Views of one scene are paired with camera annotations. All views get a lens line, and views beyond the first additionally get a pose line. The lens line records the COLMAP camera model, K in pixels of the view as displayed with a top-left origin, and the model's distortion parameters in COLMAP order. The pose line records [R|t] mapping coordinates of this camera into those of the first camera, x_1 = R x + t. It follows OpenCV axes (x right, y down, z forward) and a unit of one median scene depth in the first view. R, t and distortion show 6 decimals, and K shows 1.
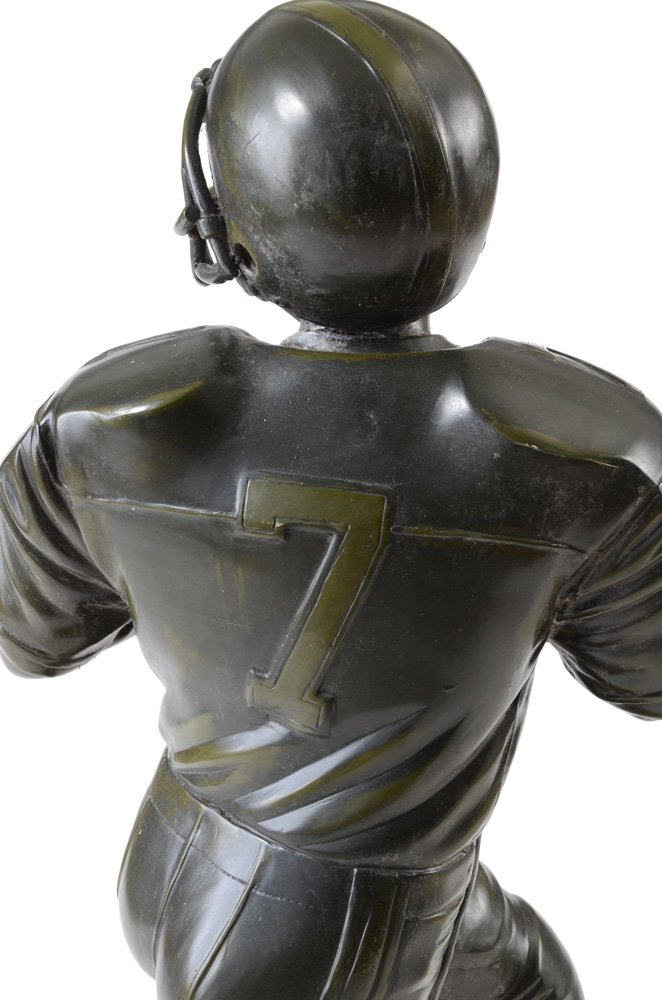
lens RADIAL K [[3051.3, 0, 331.0], [0, 3051.3, 500.0], [0, 0, 1]] dist [0.730075, -0.449573]
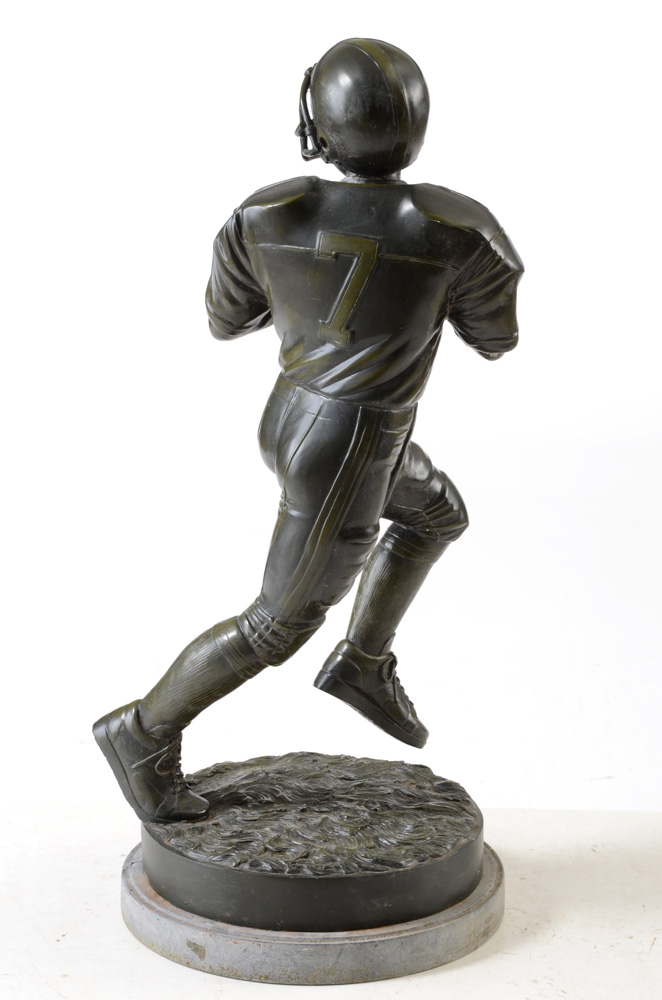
lens RADIAL K [[2710.4, 0, 331.0], [0, 2710.4, 500.0], [0, 0, 1]] dist [0.455056, 0.017621]
pose [[0.999110, 0.035759, -0.022387, 0.035587], [-0.036278, 0.999072, -0.023238, 0.249348], [0.021536, 0.024029, 0.999479, -1.137048]]
